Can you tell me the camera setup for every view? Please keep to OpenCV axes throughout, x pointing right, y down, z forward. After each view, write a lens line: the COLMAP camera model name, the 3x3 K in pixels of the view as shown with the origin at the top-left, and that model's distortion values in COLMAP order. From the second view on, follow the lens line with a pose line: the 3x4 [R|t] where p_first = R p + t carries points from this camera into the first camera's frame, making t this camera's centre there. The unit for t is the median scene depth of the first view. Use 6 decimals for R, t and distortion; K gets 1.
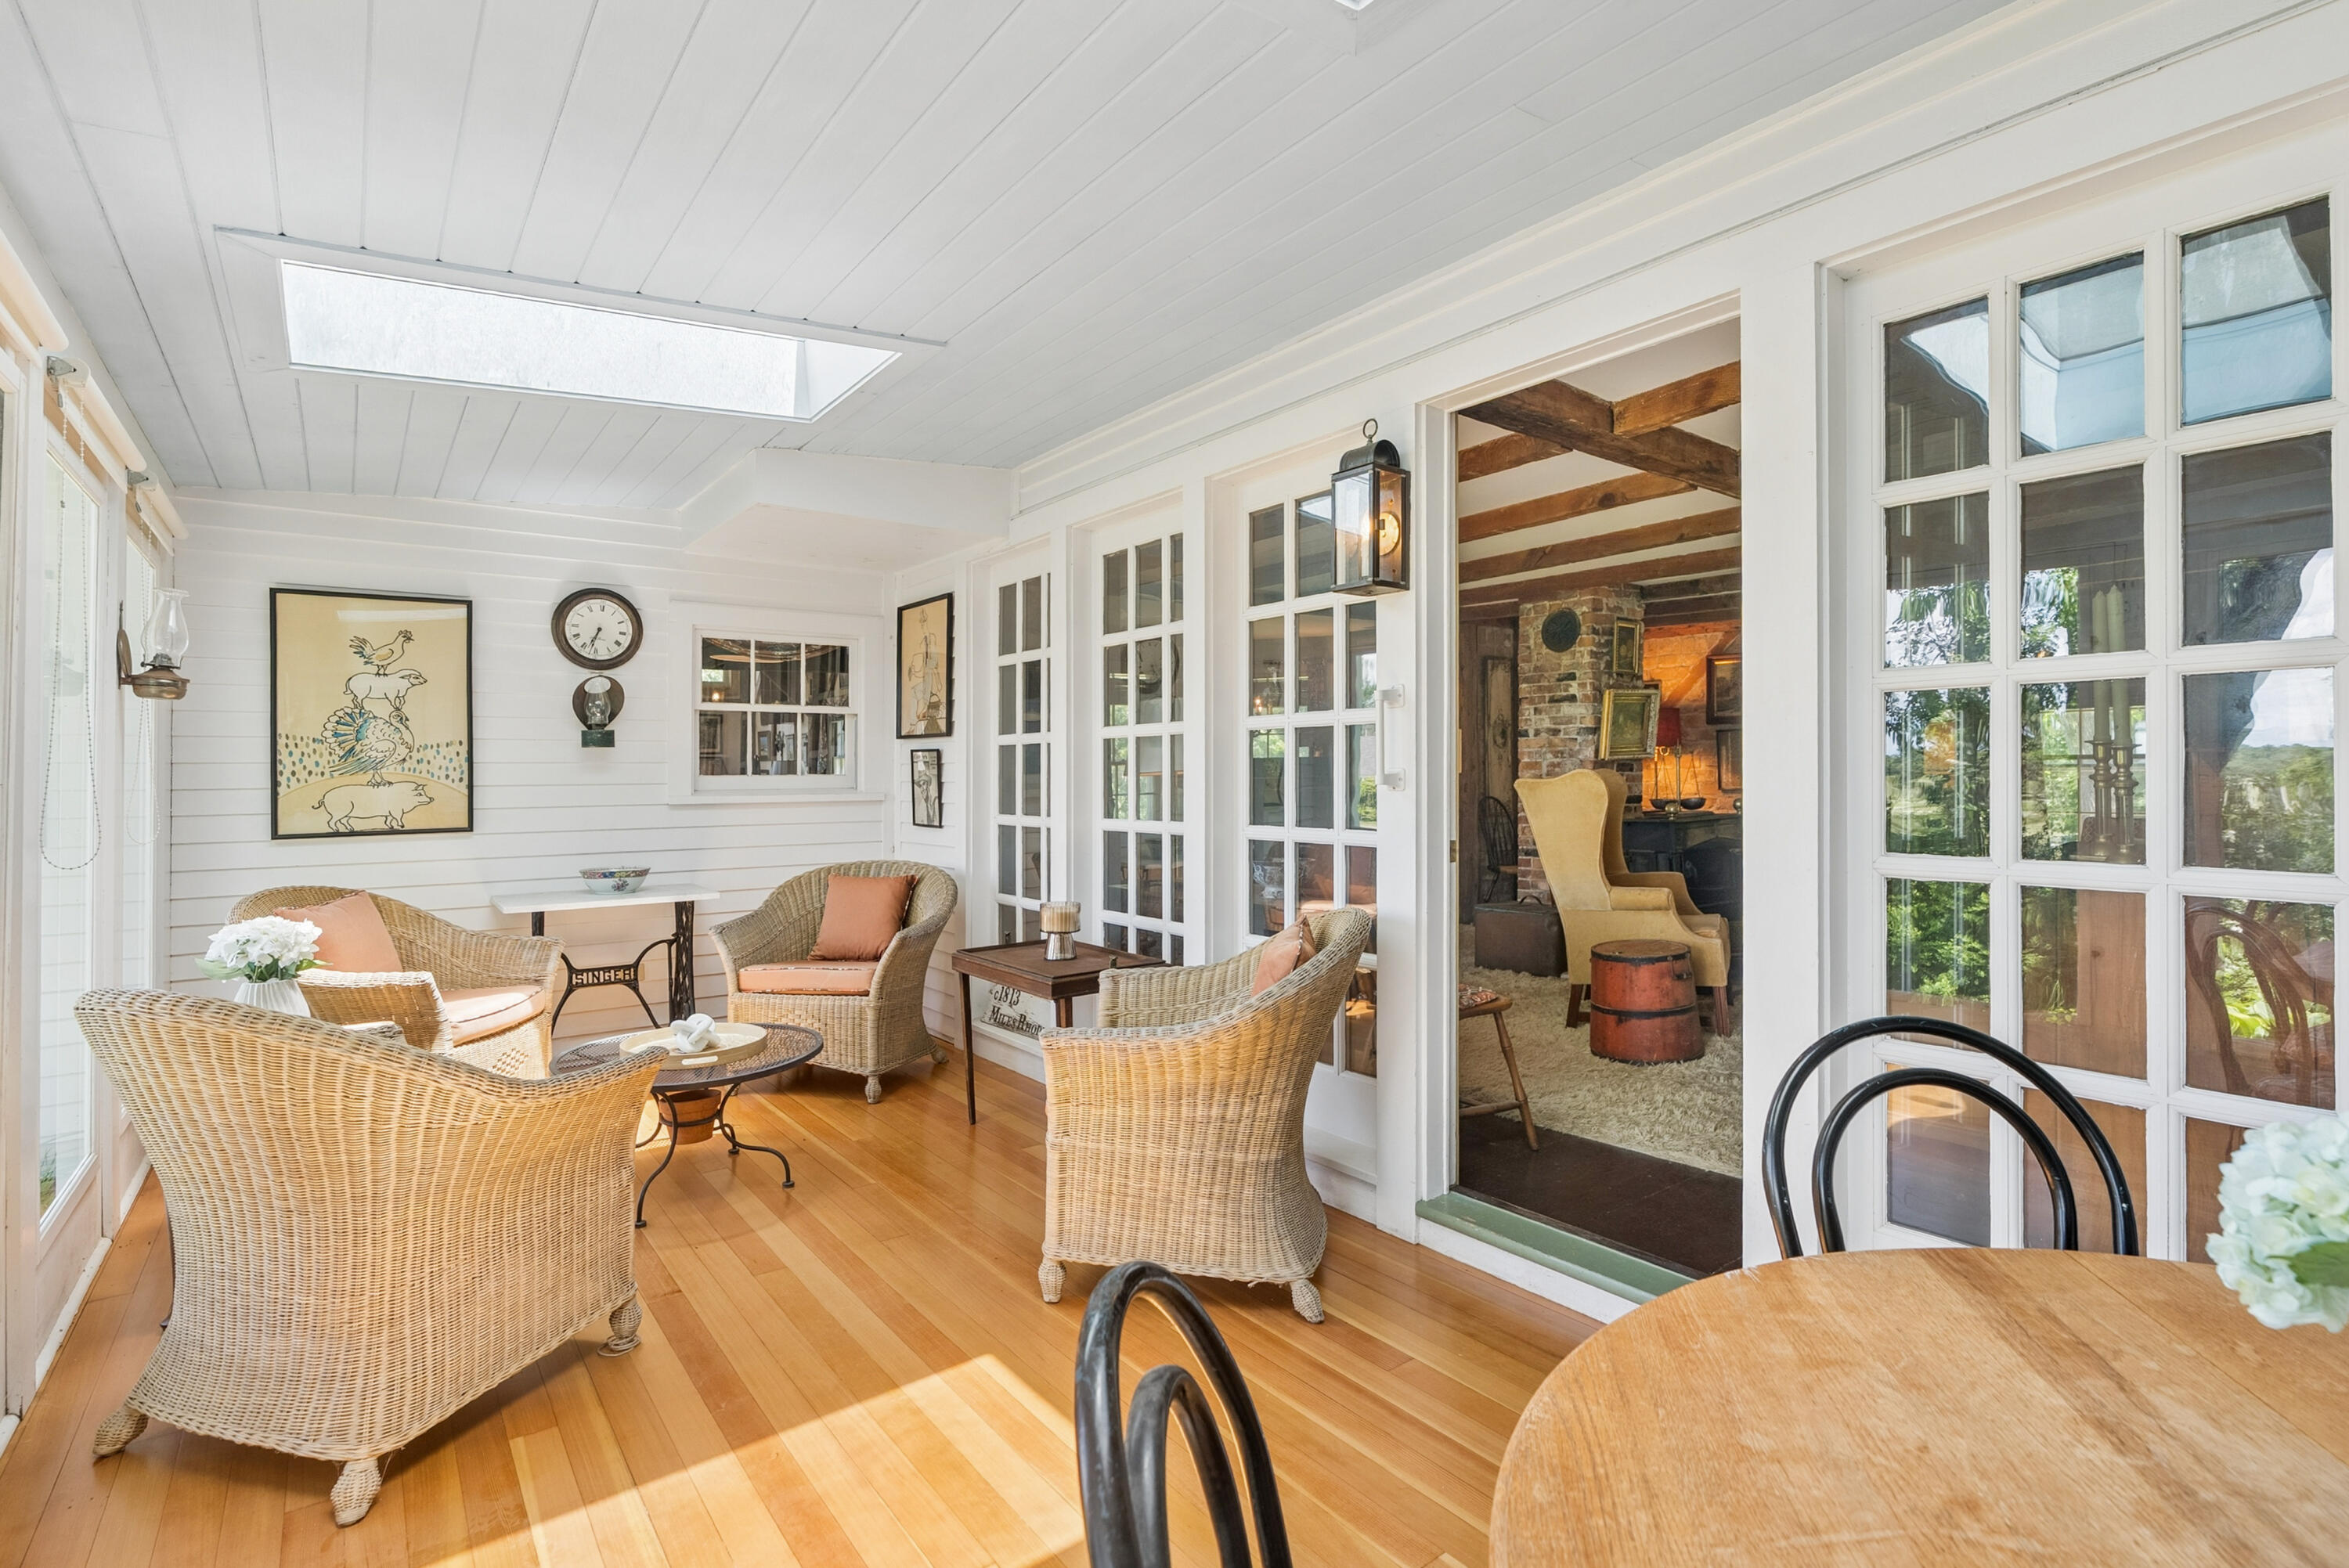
lens RADIAL K [[1079.9, 0, 1174.9], [0, 1079.9, 778.3], [0, 0, 1]] dist [-0.009396, -0.000538]
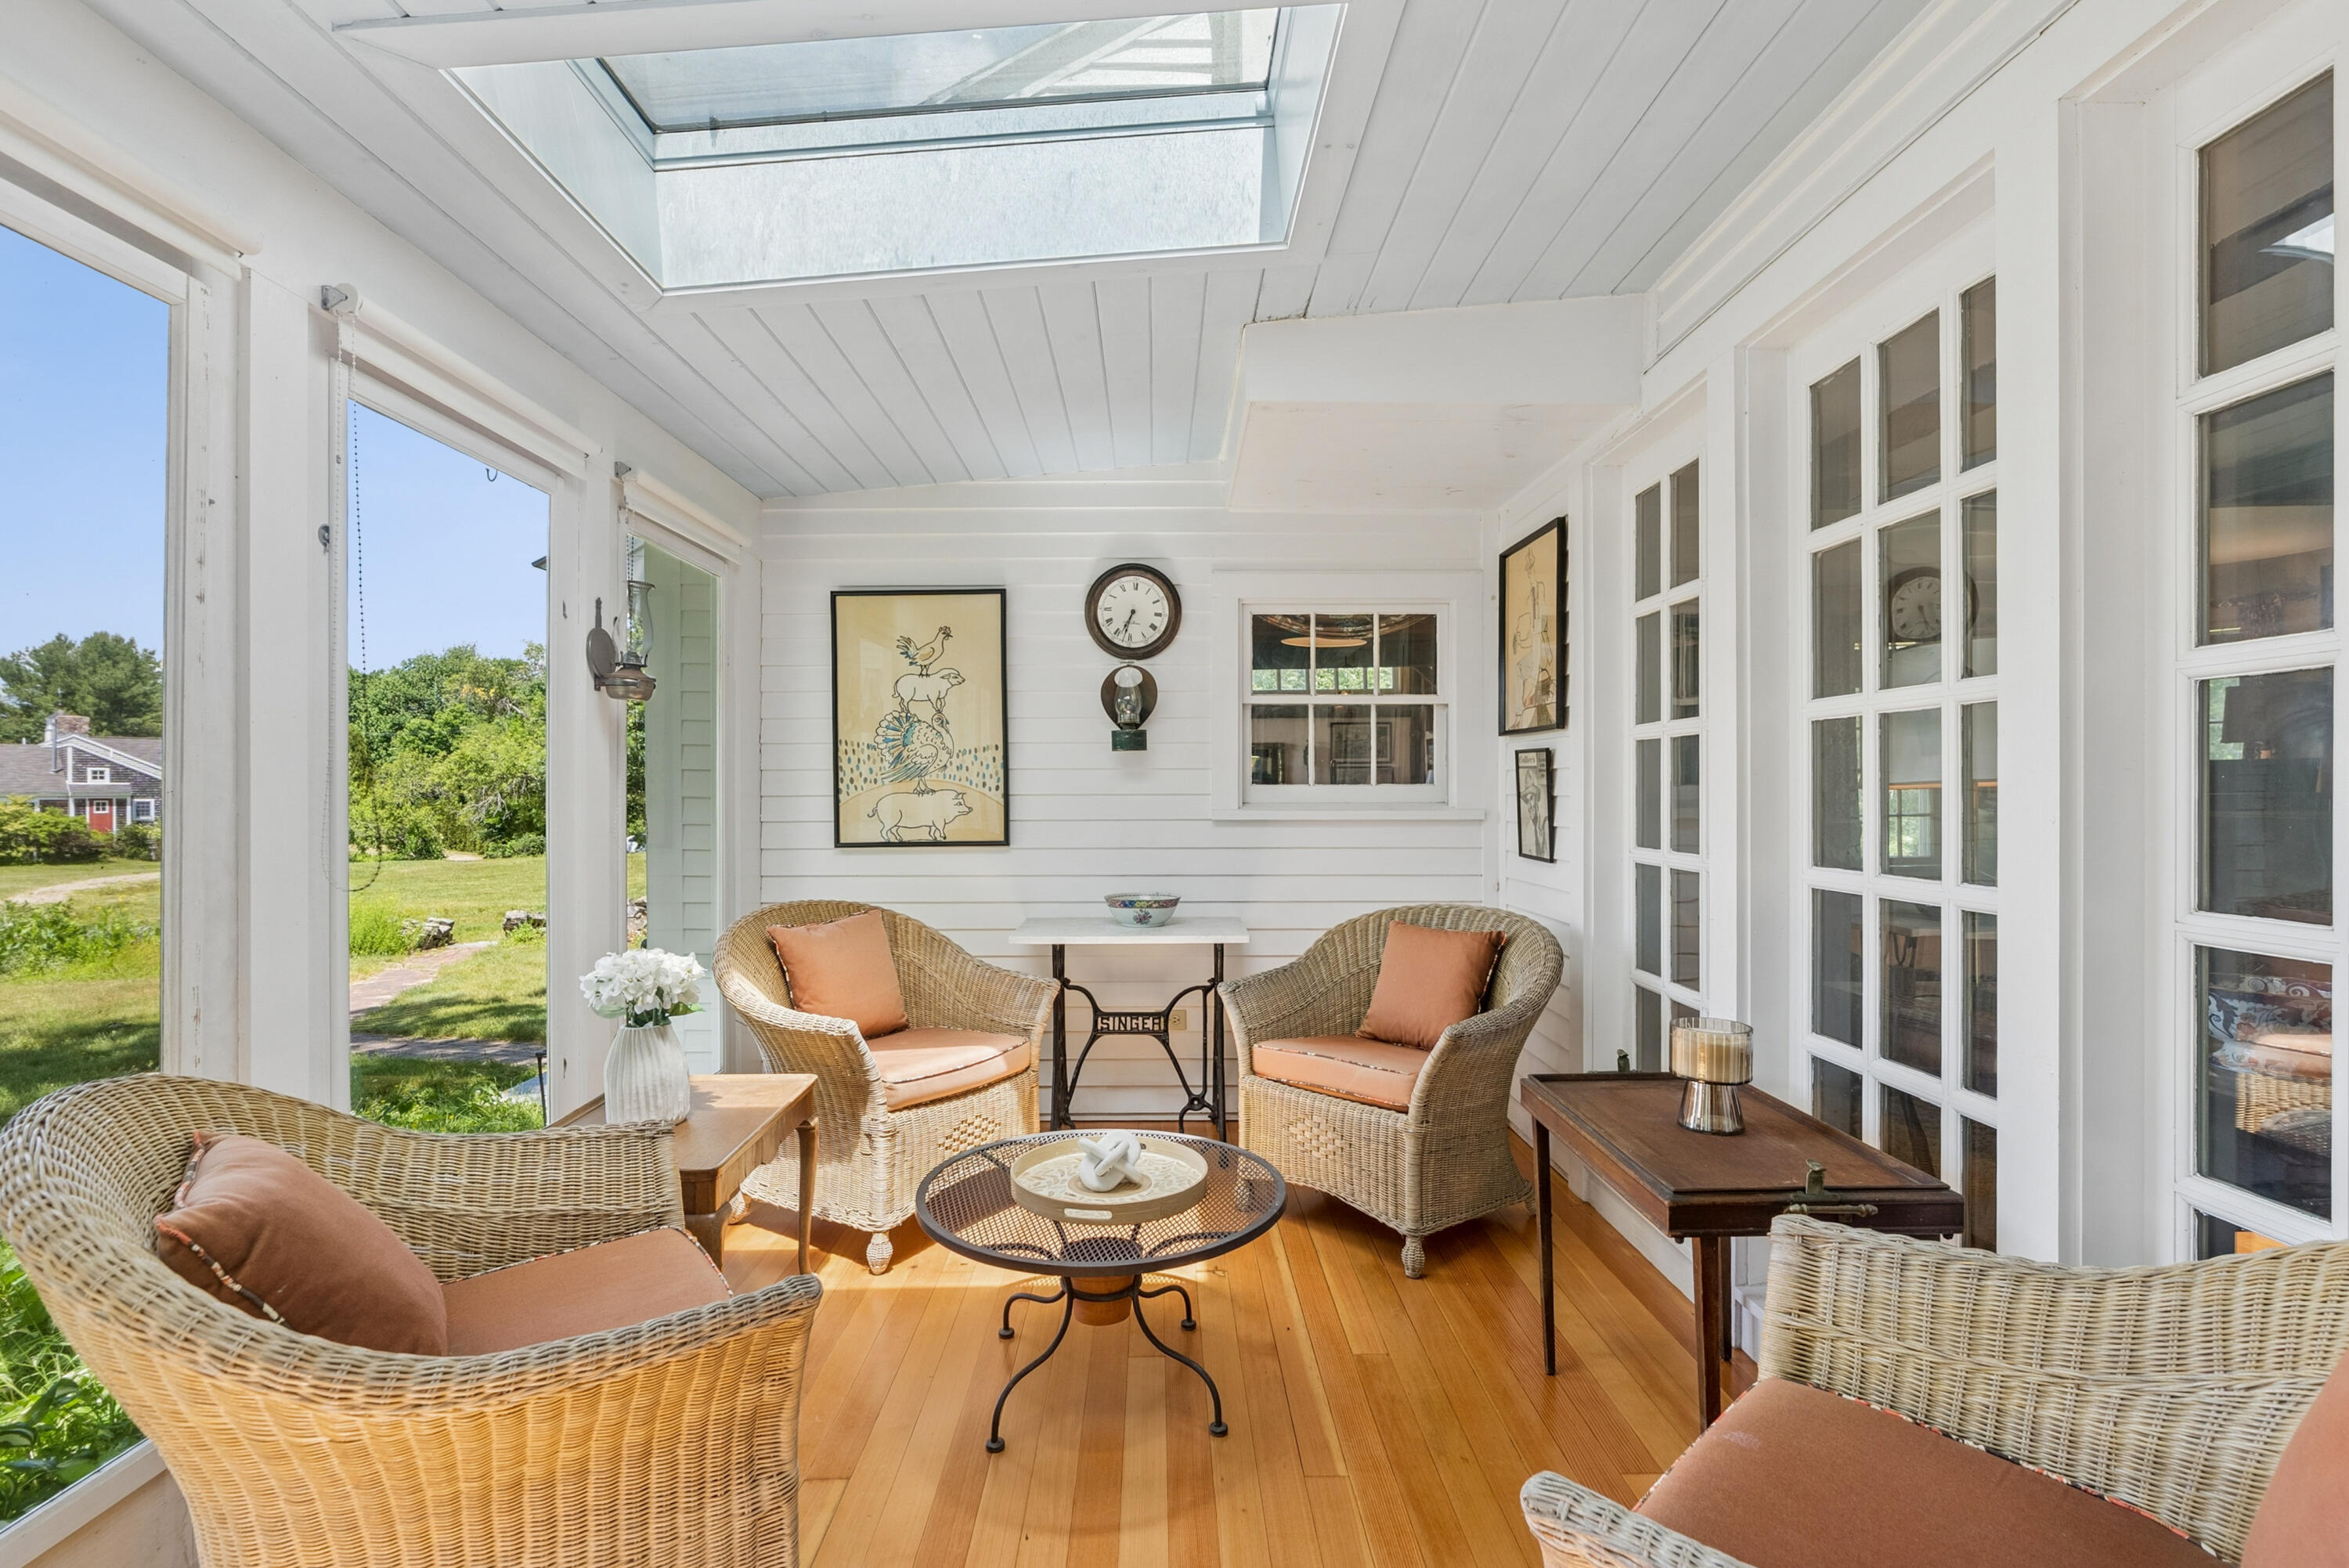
lens RADIAL K [[1081.3, 0, 1181.1], [0, 1081.3, 774.4], [0, 0, 1]] dist [-0.002901, 0.001255]
pose [[0.807150, -0.000672, -0.590346, -0.000812], [-0.006944, 0.999919, -0.010632, -0.001554], [0.590306, 0.012681, 0.807080, 0.362348]]
